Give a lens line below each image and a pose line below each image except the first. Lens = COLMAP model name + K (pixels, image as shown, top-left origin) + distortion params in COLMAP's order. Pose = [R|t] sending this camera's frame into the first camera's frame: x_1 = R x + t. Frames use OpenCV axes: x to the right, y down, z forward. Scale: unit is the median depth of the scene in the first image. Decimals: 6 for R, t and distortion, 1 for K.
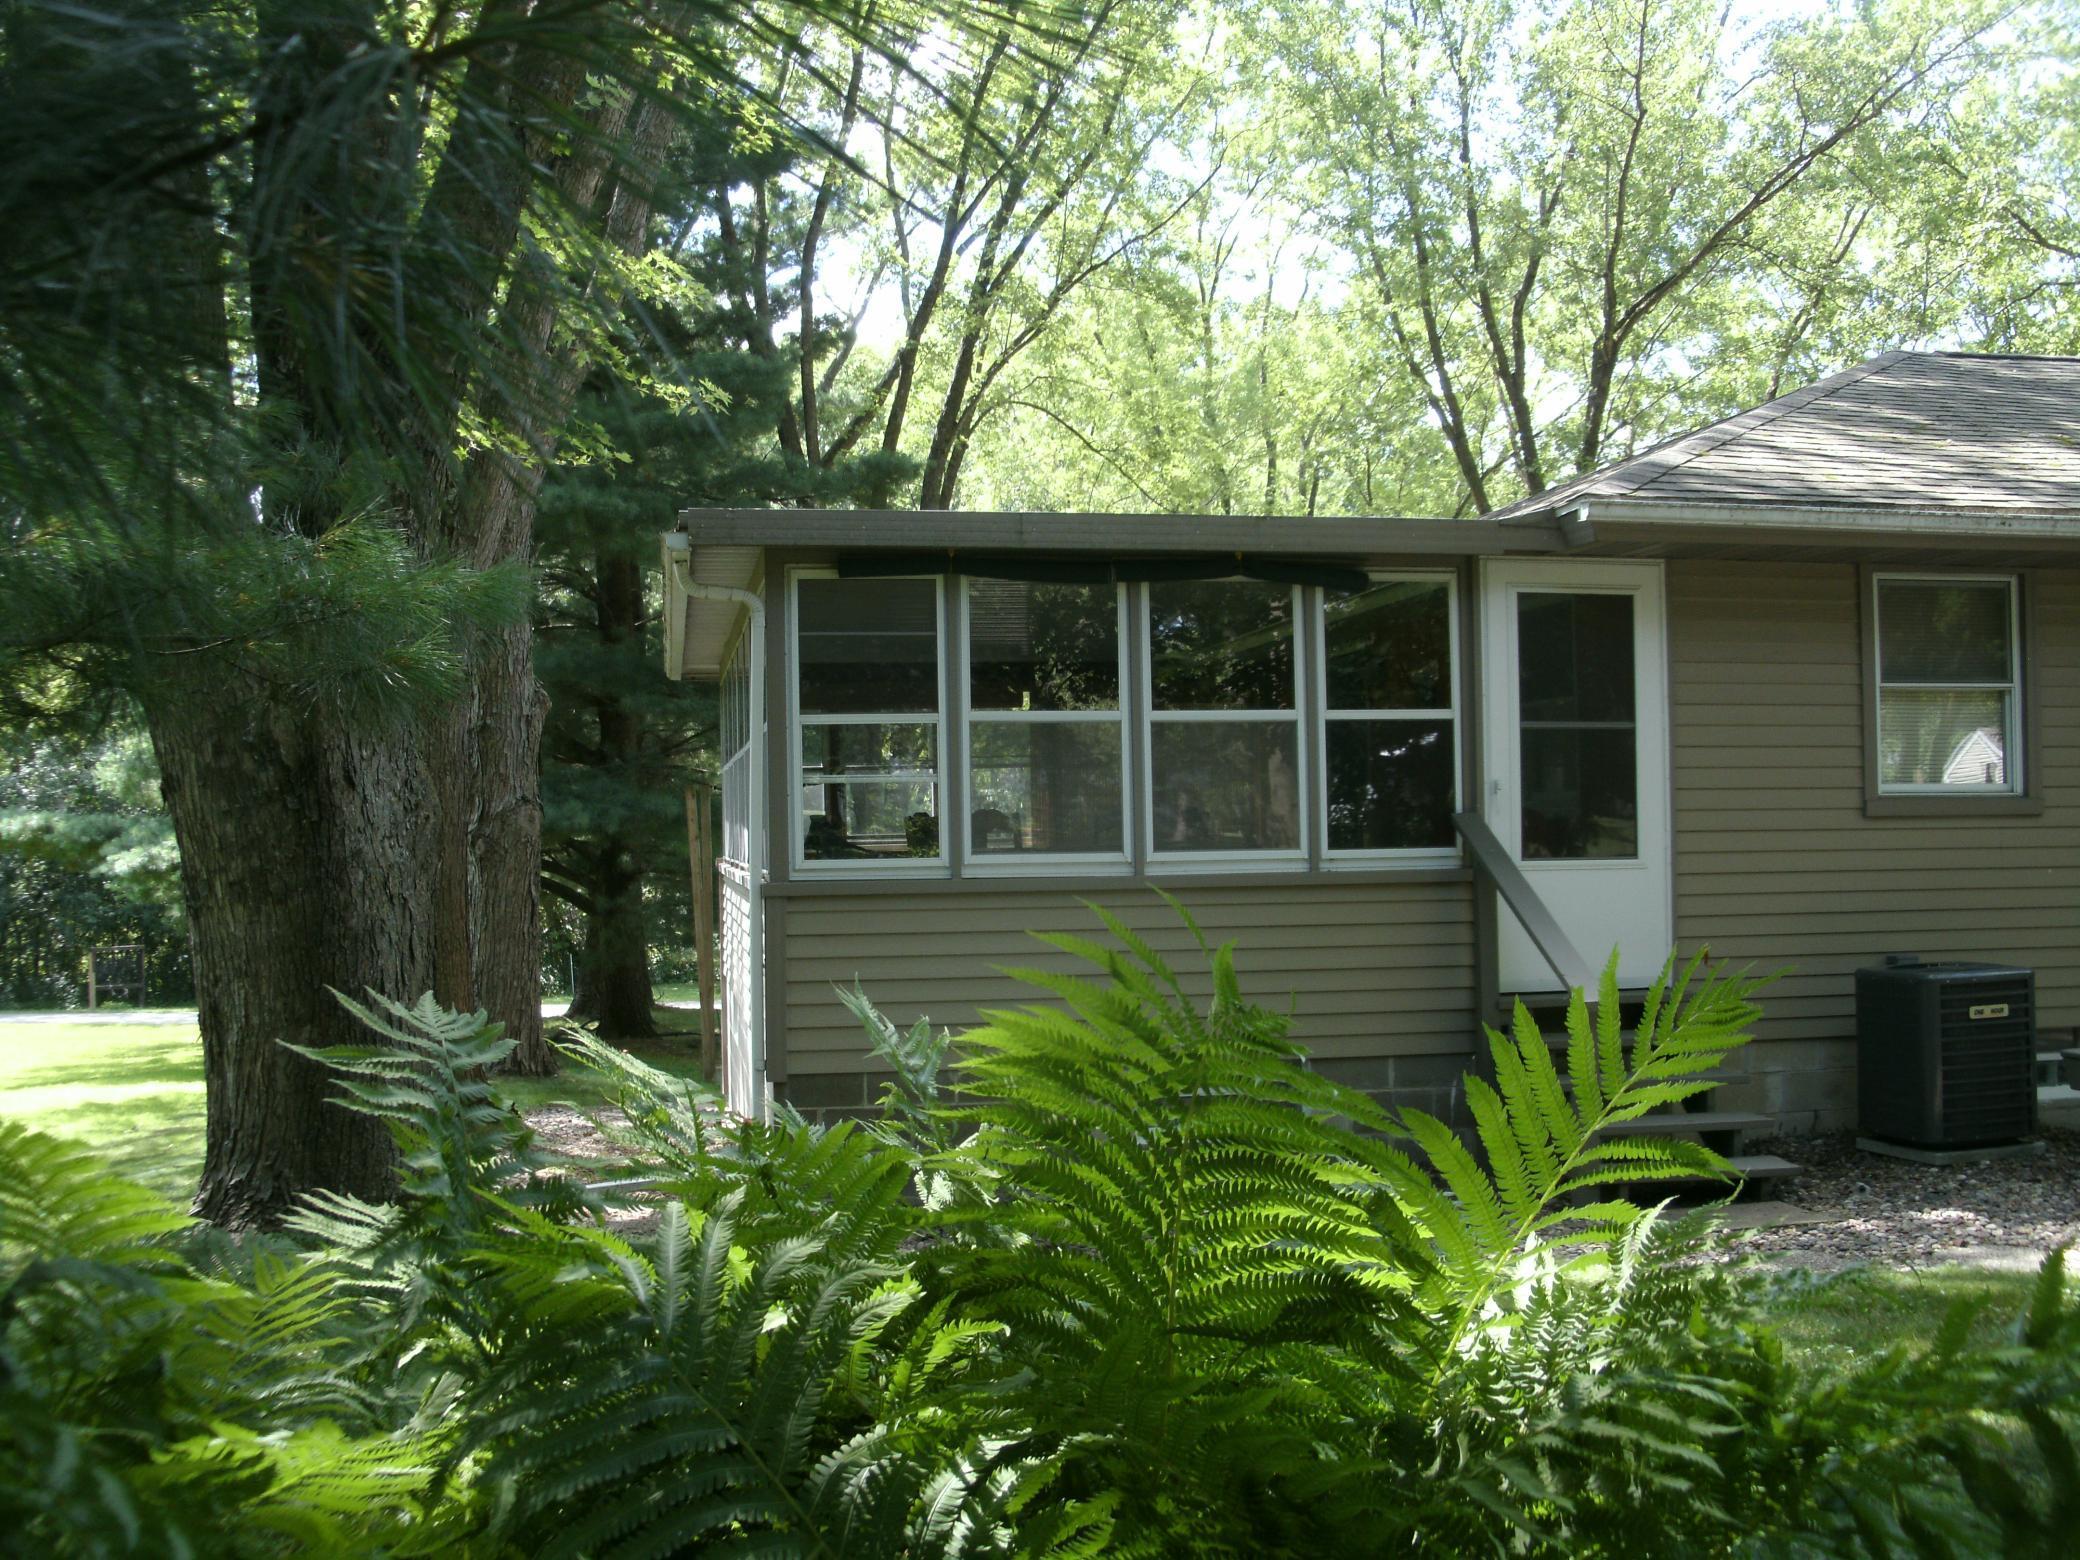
lens RADIAL K [[2144.4, 0, 1037.4], [0, 2144.4, 832.9], [0, 0, 1]] dist [-0.169935, 0.002197]
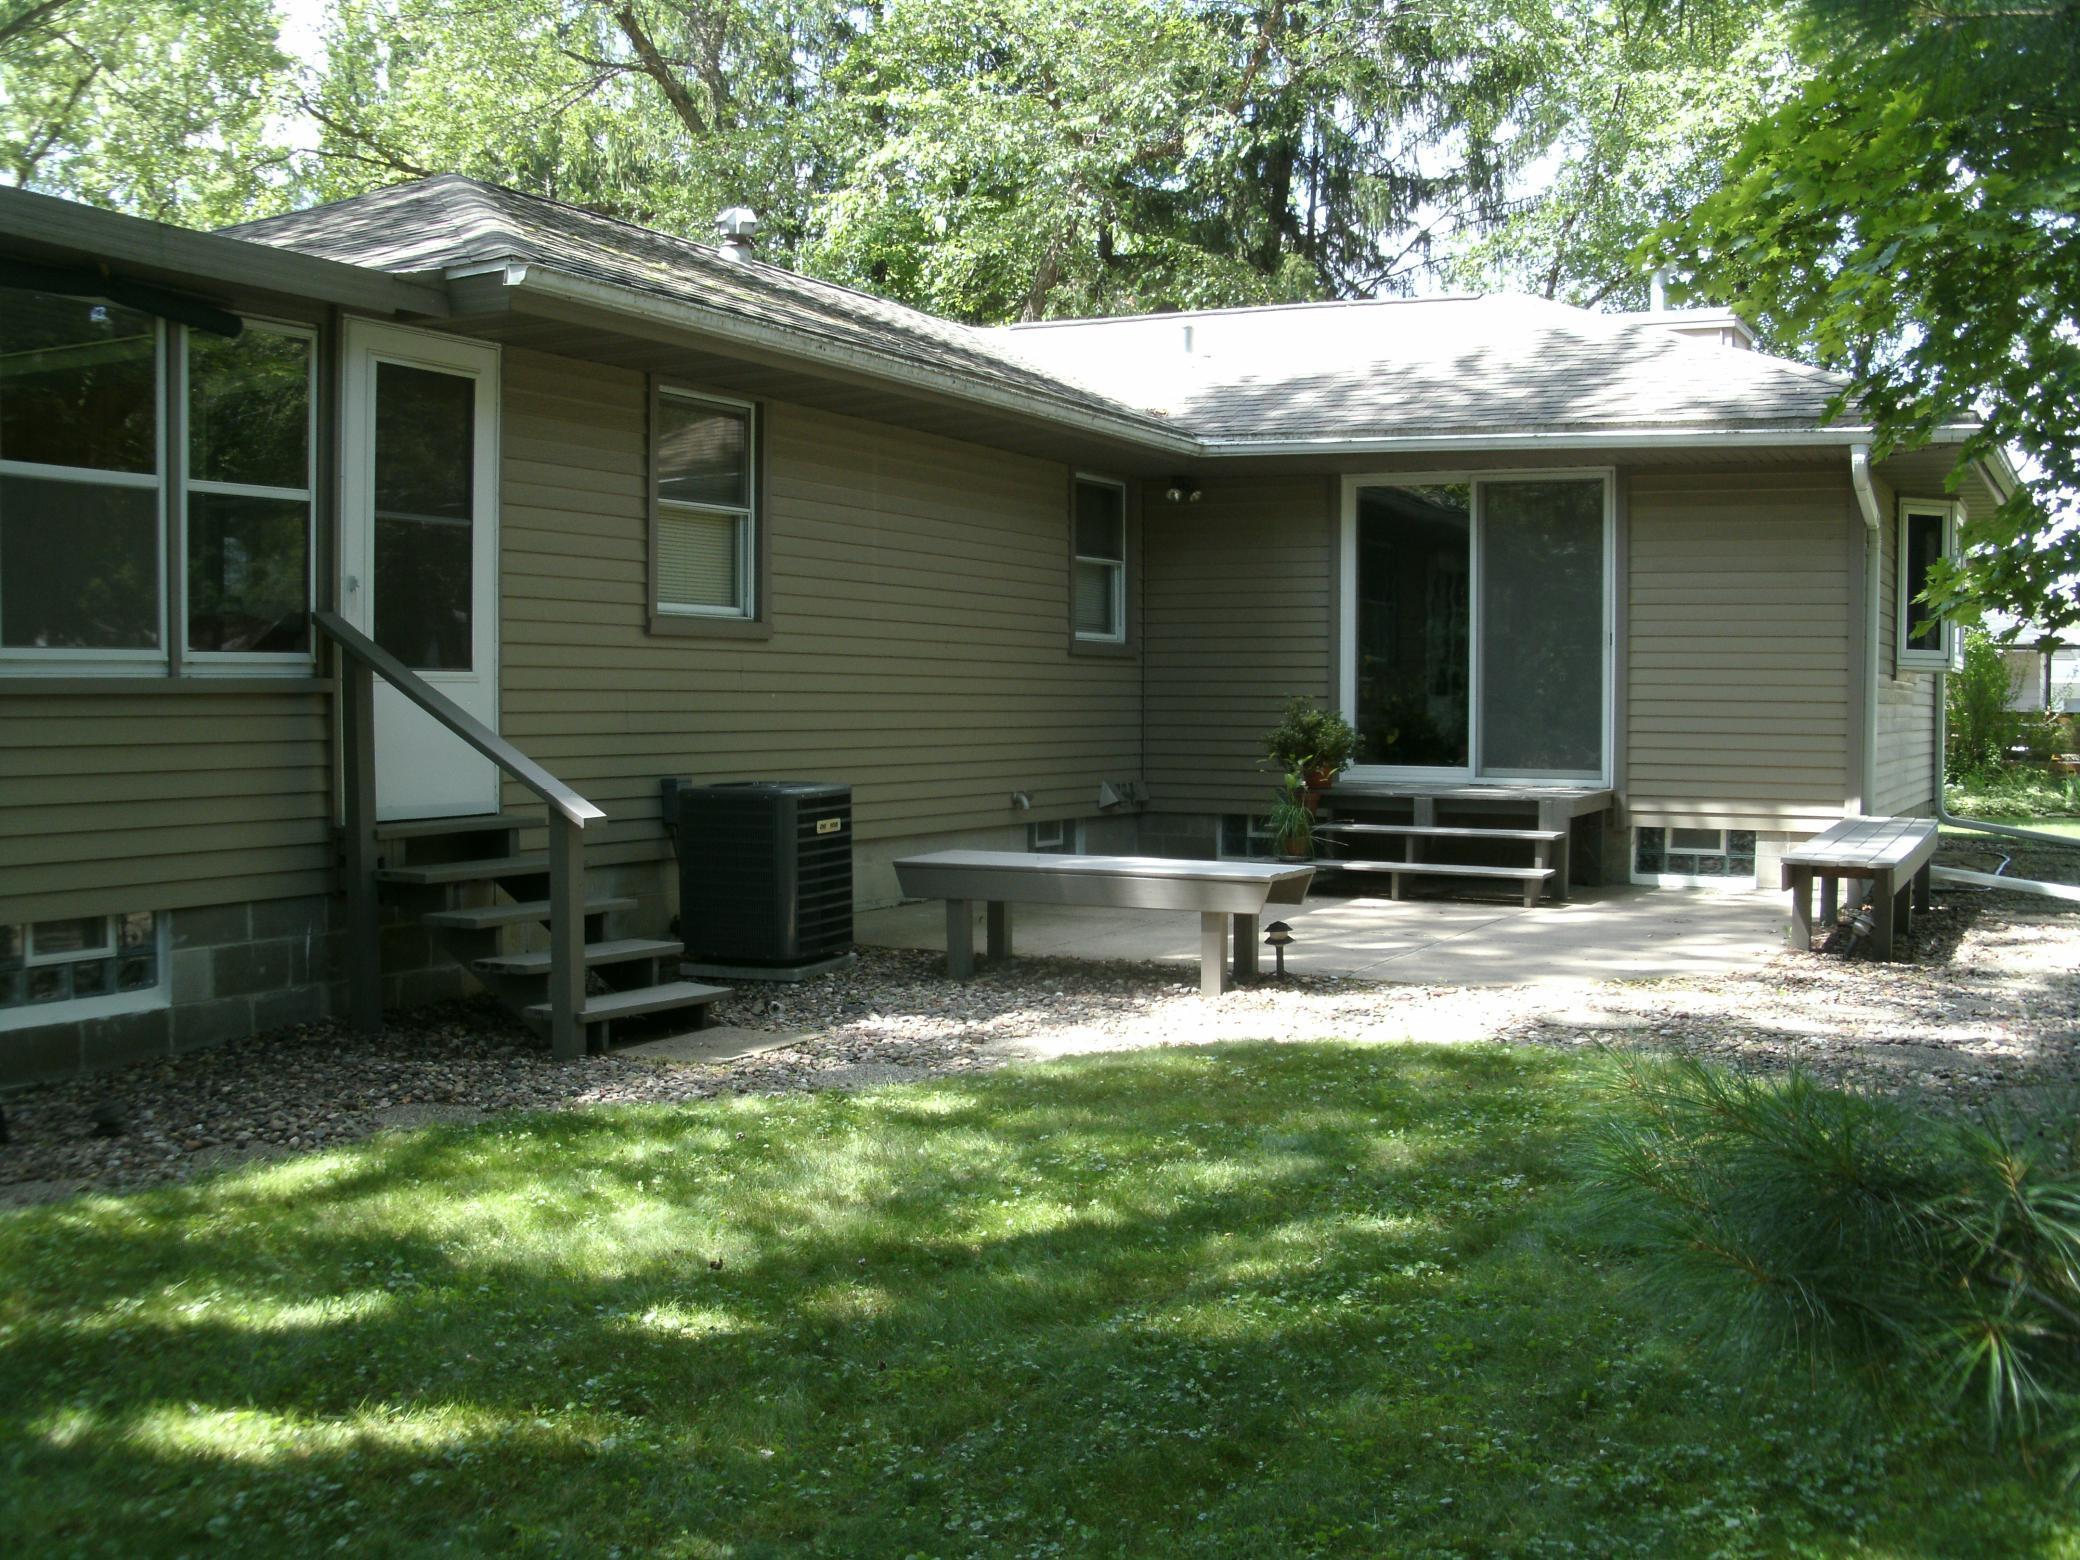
lens RADIAL K [[2144.4, 0, 1037.4], [0, 2144.4, 832.9], [0, 0, 1]] dist [-0.169935, 0.002197]
pose [[0.610061, -0.034895, 0.791585, -0.289063], [-0.012623, 0.998475, 0.053743, 0.029691], [-0.792254, -0.042779, 0.608690, 0.256787]]
